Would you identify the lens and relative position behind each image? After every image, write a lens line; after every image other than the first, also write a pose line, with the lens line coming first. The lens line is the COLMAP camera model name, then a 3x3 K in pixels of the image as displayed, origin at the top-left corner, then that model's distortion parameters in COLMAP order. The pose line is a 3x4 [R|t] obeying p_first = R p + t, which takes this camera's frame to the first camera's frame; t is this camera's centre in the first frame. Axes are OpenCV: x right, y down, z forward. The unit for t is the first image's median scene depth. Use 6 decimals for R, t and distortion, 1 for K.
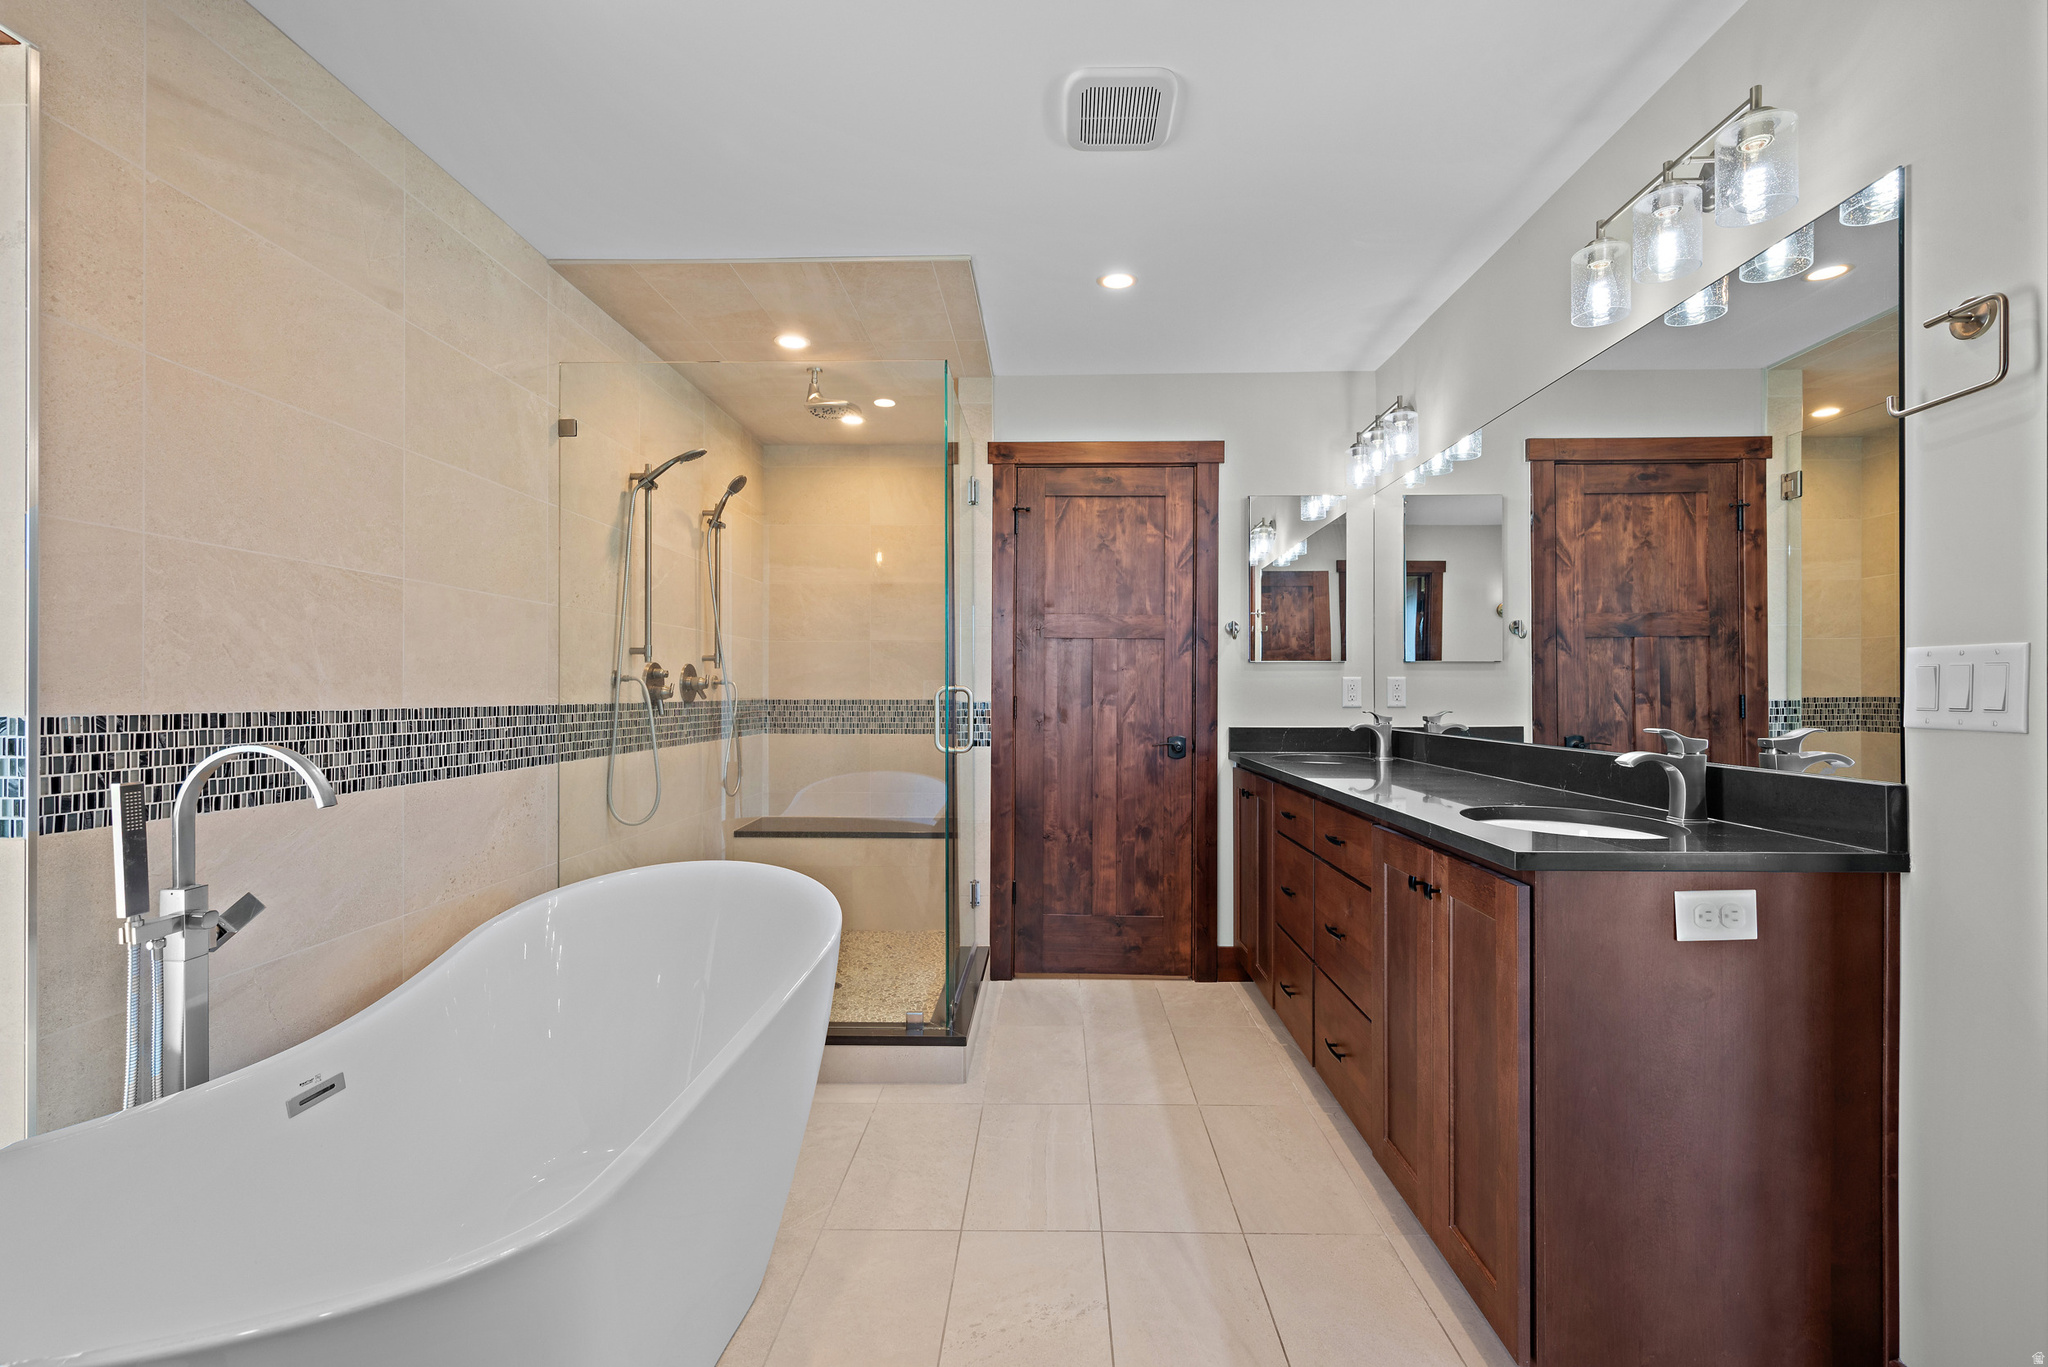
lens RADIAL K [[919.9, 0, 1025.8], [0, 919.9, 691.5], [0, 0, 1]] dist [-0.000069, 0.000302]
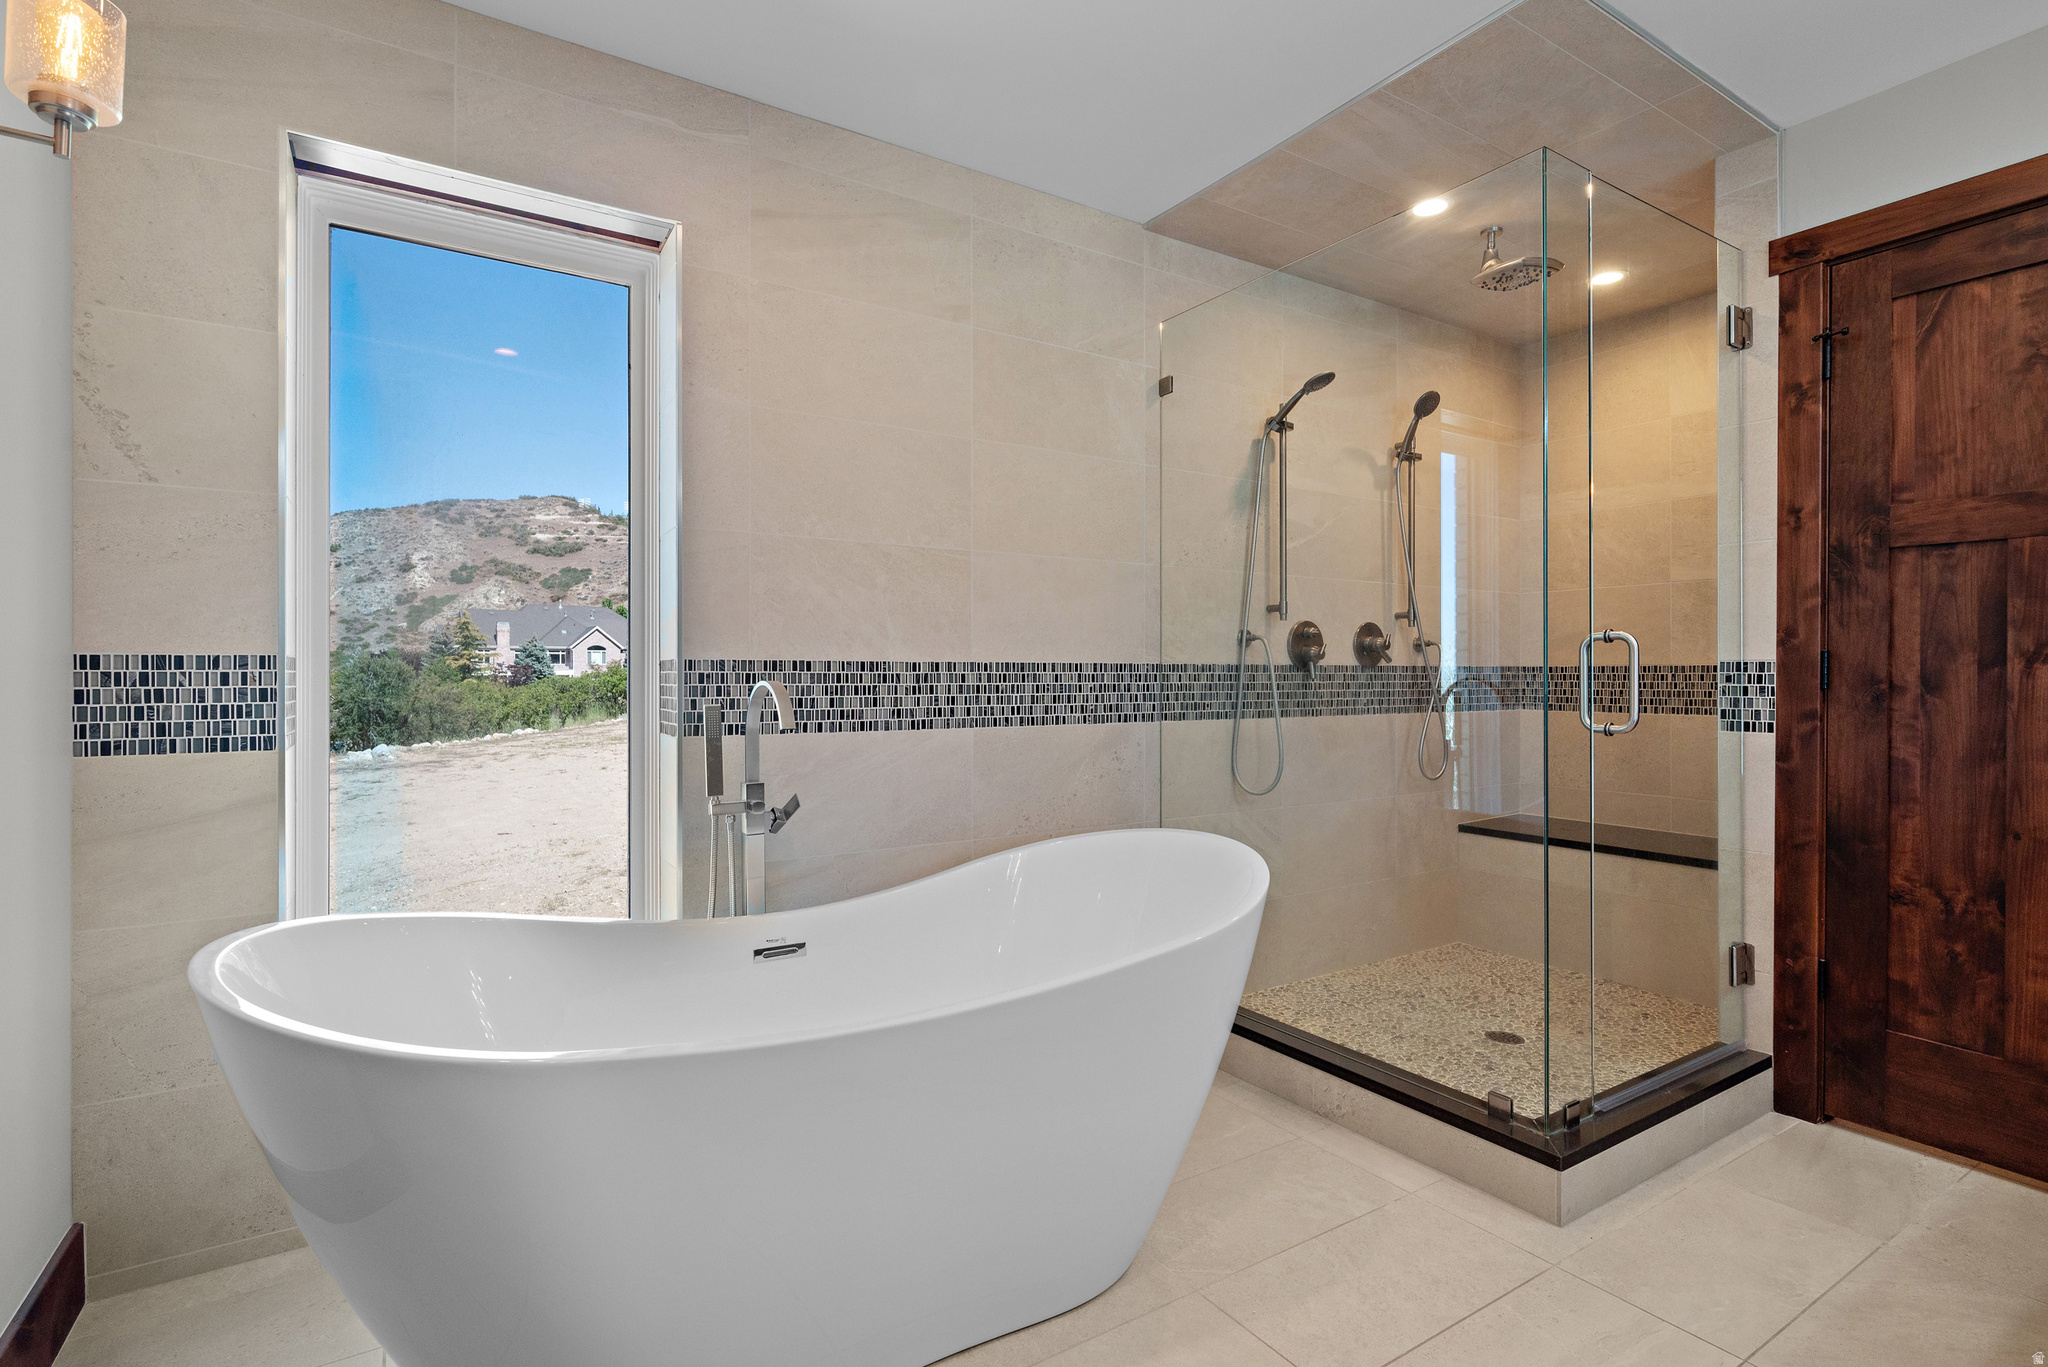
lens RADIAL K [[980.1, 0, 1013.6], [0, 980.1, 678.0], [0, 0, 1]] dist [0.001291, -0.000501]
pose [[0.556991, 0.001526, -0.830517, 0.226265], [0.000517, 0.999997, 0.002185, 0.021385], [0.830519, -0.001646, 0.556988, 0.210327]]
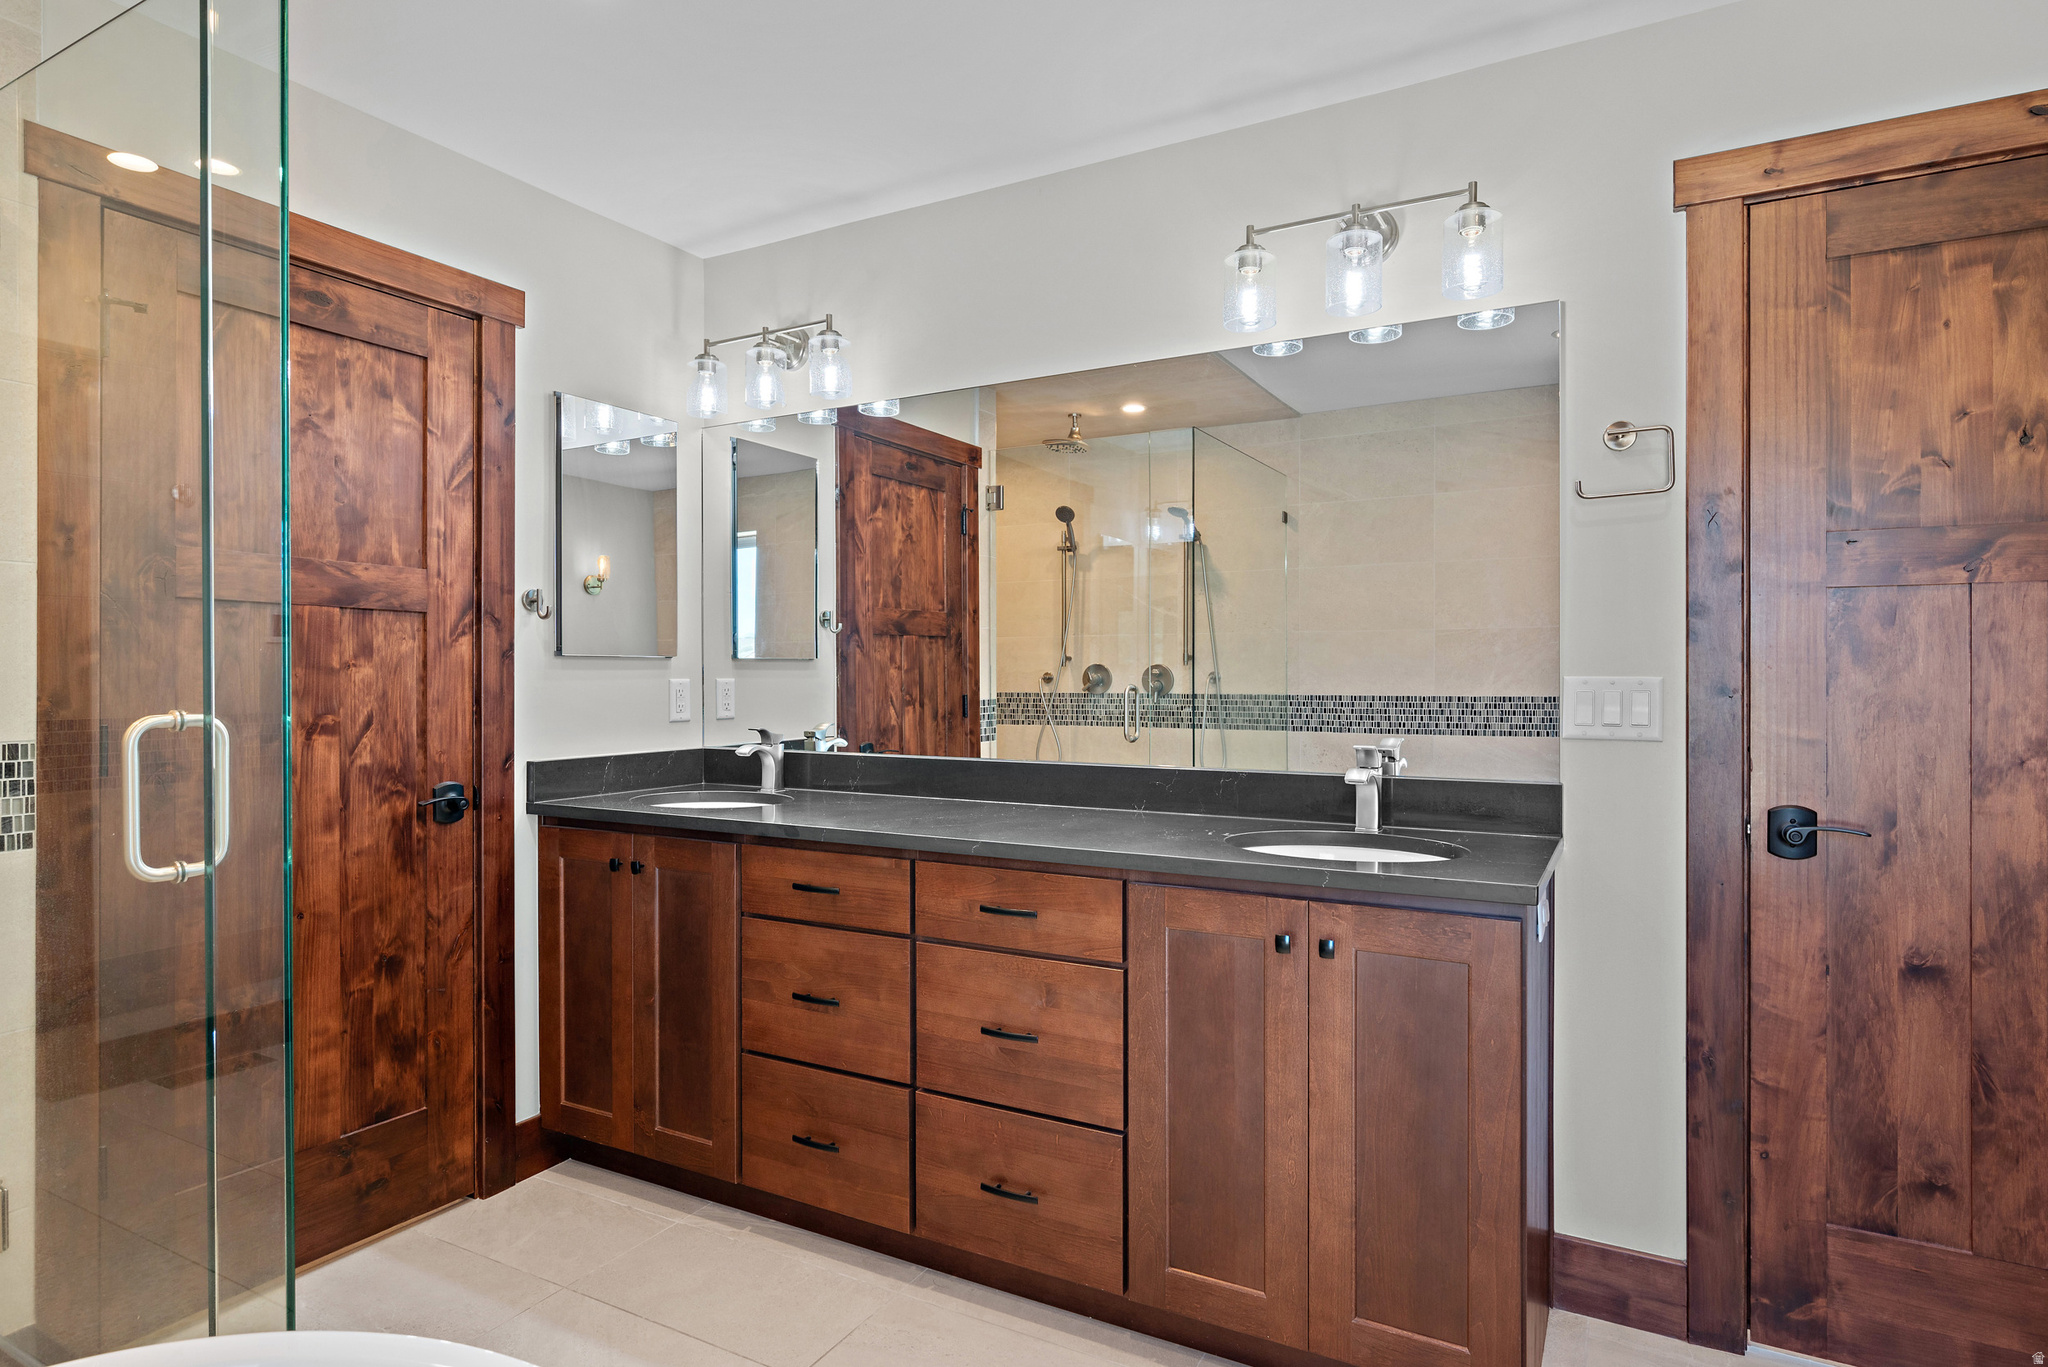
lens RADIAL K [[1114.3, 0, 1034.1], [0, 1114.3, 679.3], [0, 0, 1]] dist [0.004340, 0.003412]
pose [[0.451977, -0.005113, 0.892015, -0.291609], [0.000736, 0.999985, 0.005360, -0.019923], [-0.892029, -0.001766, 0.451974, 0.364691]]
